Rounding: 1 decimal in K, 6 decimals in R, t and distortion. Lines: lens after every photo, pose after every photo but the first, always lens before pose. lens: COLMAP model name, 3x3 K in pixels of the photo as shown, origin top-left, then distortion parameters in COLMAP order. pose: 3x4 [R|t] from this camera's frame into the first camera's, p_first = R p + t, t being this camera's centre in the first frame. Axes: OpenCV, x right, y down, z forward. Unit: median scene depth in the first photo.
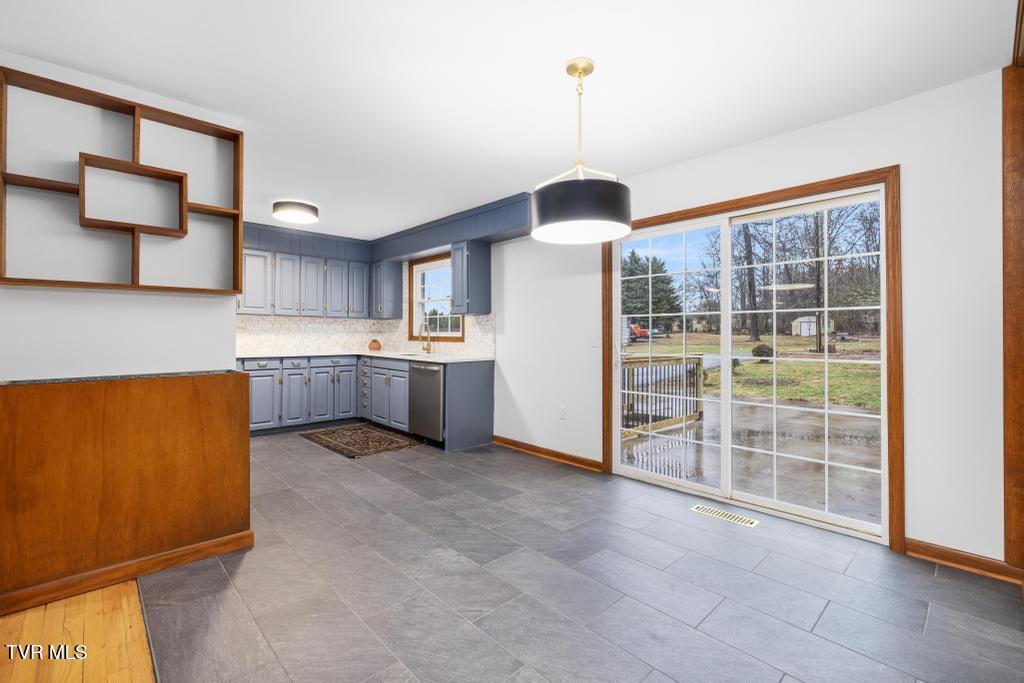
lens RADIAL K [[446.6, 0, 513.3], [0, 446.6, 337.6], [0, 0, 1]] dist [-0.000904, -0.000026]
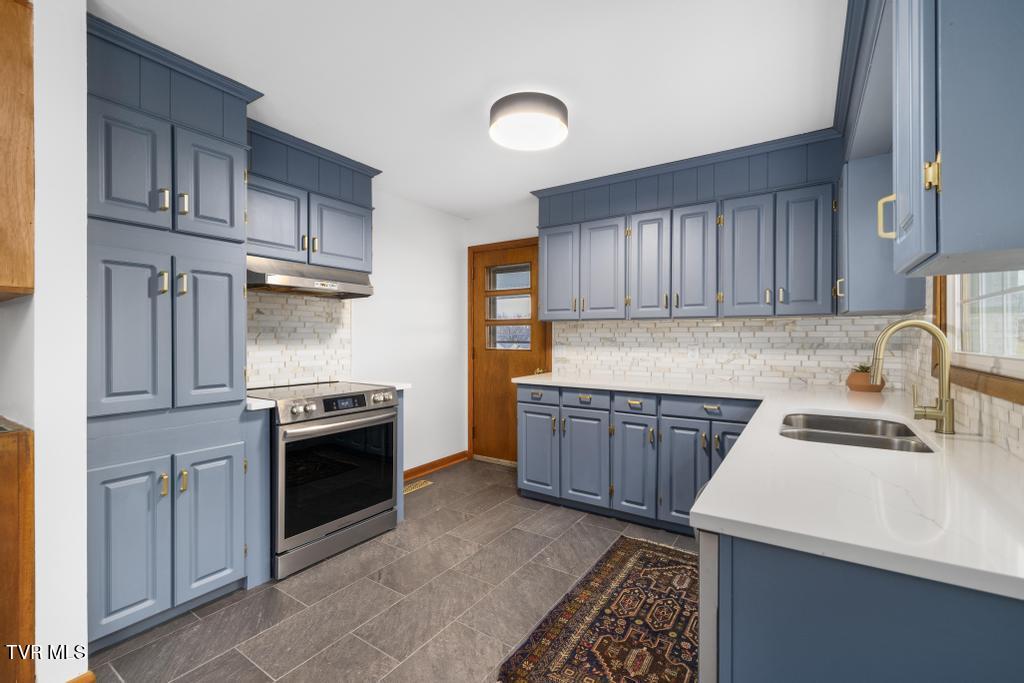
lens RADIAL K [[439.3, 0, 515.0], [0, 439.3, 339.6], [0, 0, 1]] dist [-0.000143, 0.000259]
pose [[0.220621, -0.000709, -0.975359, 0.014560], [-0.004902, 0.999986, -0.001836, -0.023091], [0.975347, 0.005186, 0.220615, 0.820071]]
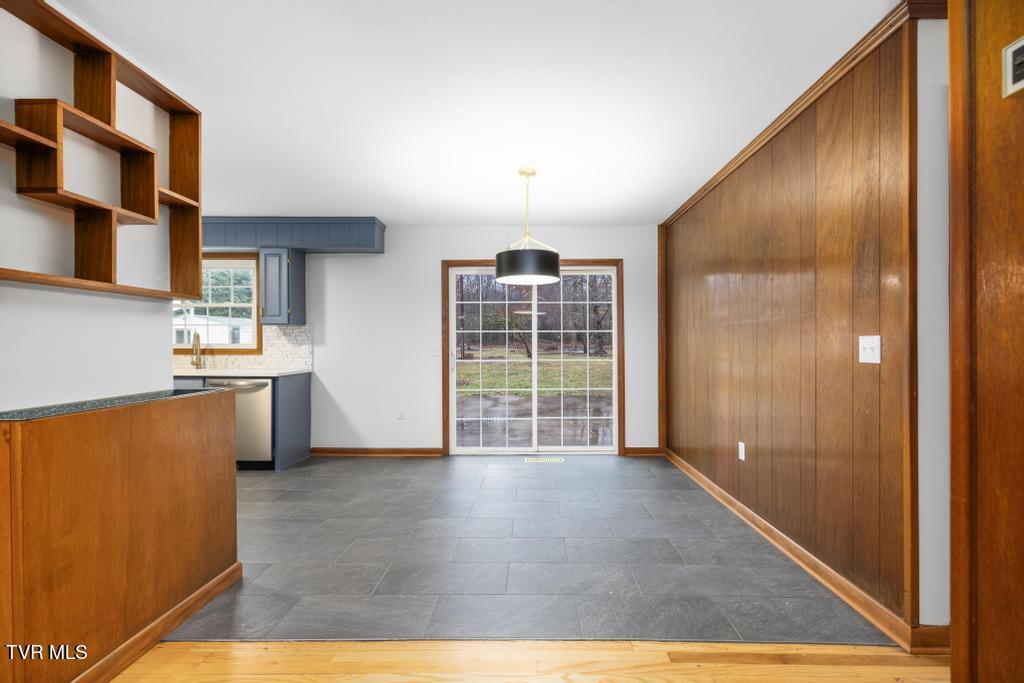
lens RADIAL K [[444.4, 0, 530.3], [0, 444.4, 346.7], [0, 0, 1]] dist [-0.000443, 0.000118]
pose [[0.692862, -0.005812, 0.721047, -0.428331], [0.007870, 0.999969, 0.000497, -0.001969], [-0.721027, 0.005330, 0.692886, -0.033200]]
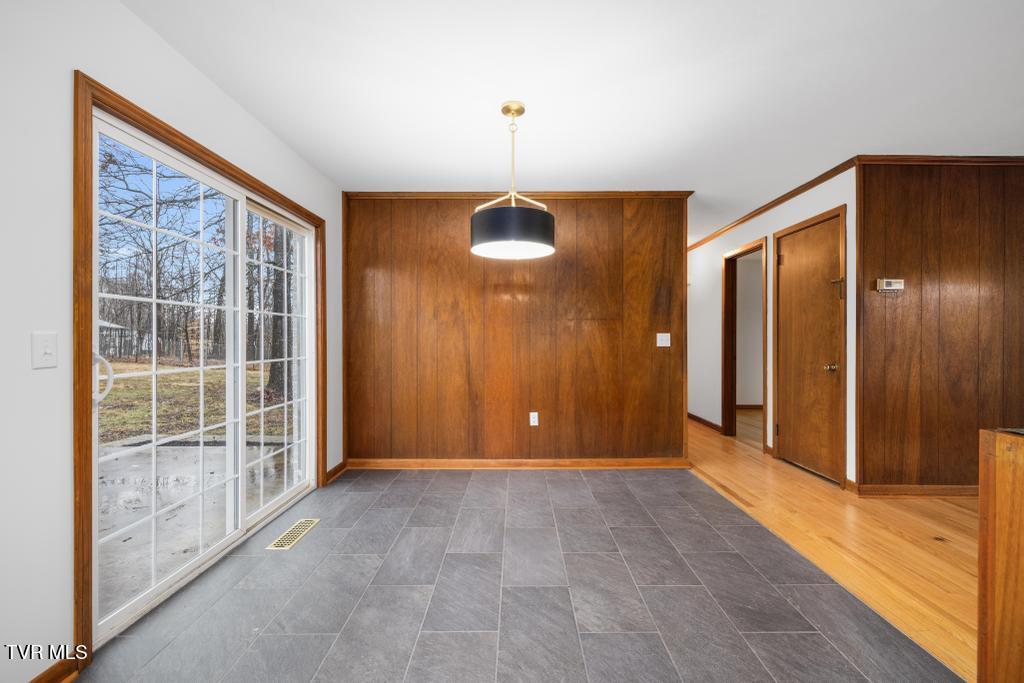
lens RADIAL K [[432.8, 0, 512.0], [0, 432.8, 341.5], [0, 0, 1]] dist [0.000705, 0.000122]
pose [[-0.717328, -0.007700, 0.696693, -0.288920], [0.000855, 0.999928, 0.011932, -0.003711], [-0.696735, 0.009155, -0.717270, 0.815681]]
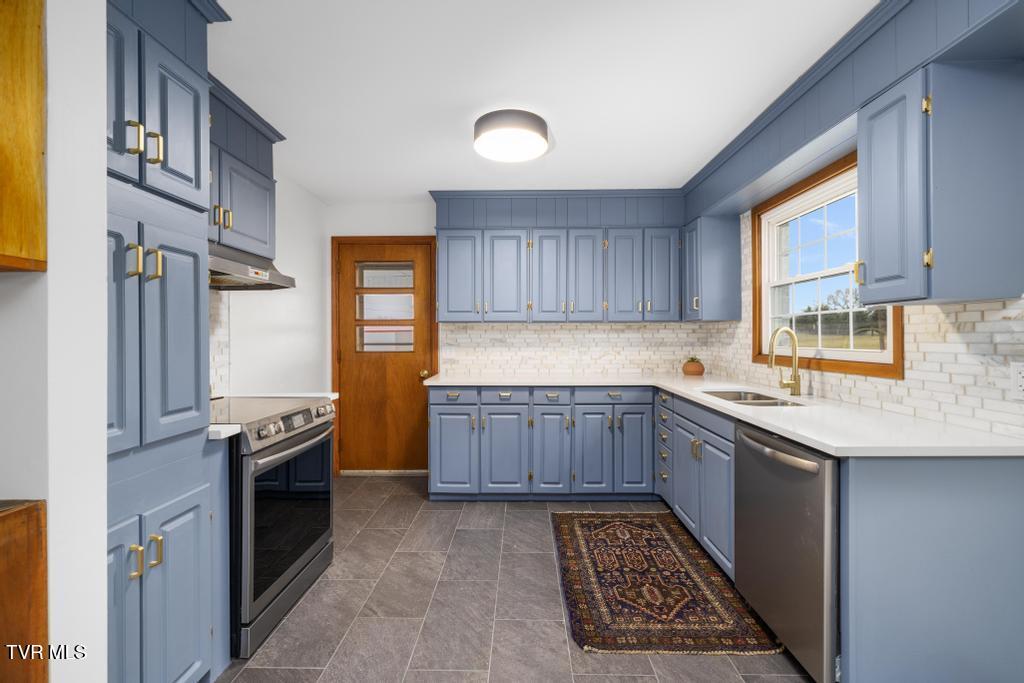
lens RADIAL K [[446.6, 0, 513.3], [0, 446.6, 337.6], [0, 0, 1]] dist [-0.000904, -0.000026]
pose [[0.709595, -0.006832, -0.704577, -0.087171], [0.002586, 0.999972, -0.007092, -0.024475], [0.704605, 0.003211, 0.709593, 0.569578]]
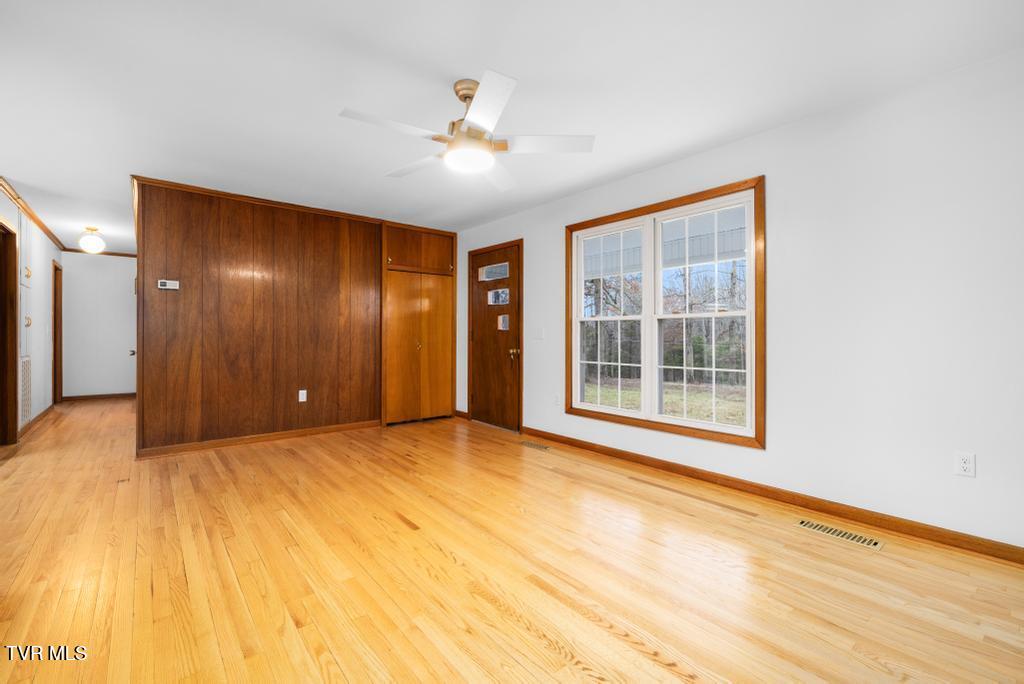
lens RADIAL K [[446.6, 0, 513.3], [0, 446.6, 338.1], [0, 0, 1]] dist [-0.000904, -0.000026]
pose [[-0.996861, -0.004549, 0.079045, -0.962312], [-0.003791, 0.999945, 0.009742, 0.008702], [-0.079085, 0.009412, -0.996823, 0.735207]]
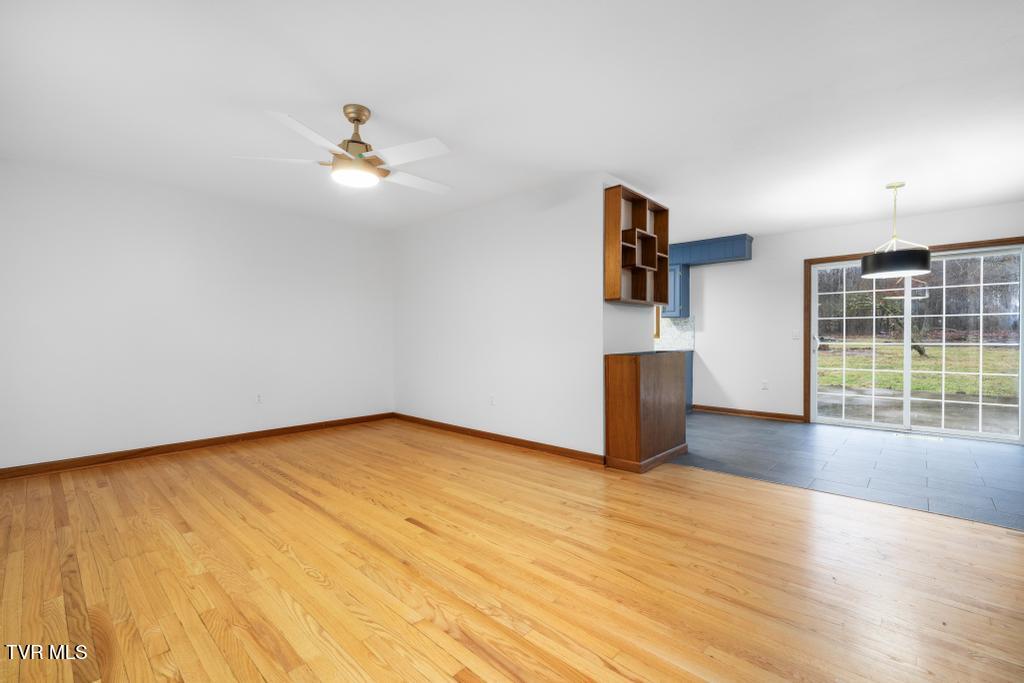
lens RADIAL K [[441.6, 0, 512.0], [0, 441.6, 341.5], [0, 0, 1]] dist [0.001128, 0.000186]
pose [[0.998127, -0.005012, 0.060972, -0.708404], [0.004761, 0.999980, 0.004250, 0.015221], [-0.060992, -0.003952, 0.998130, -0.345766]]
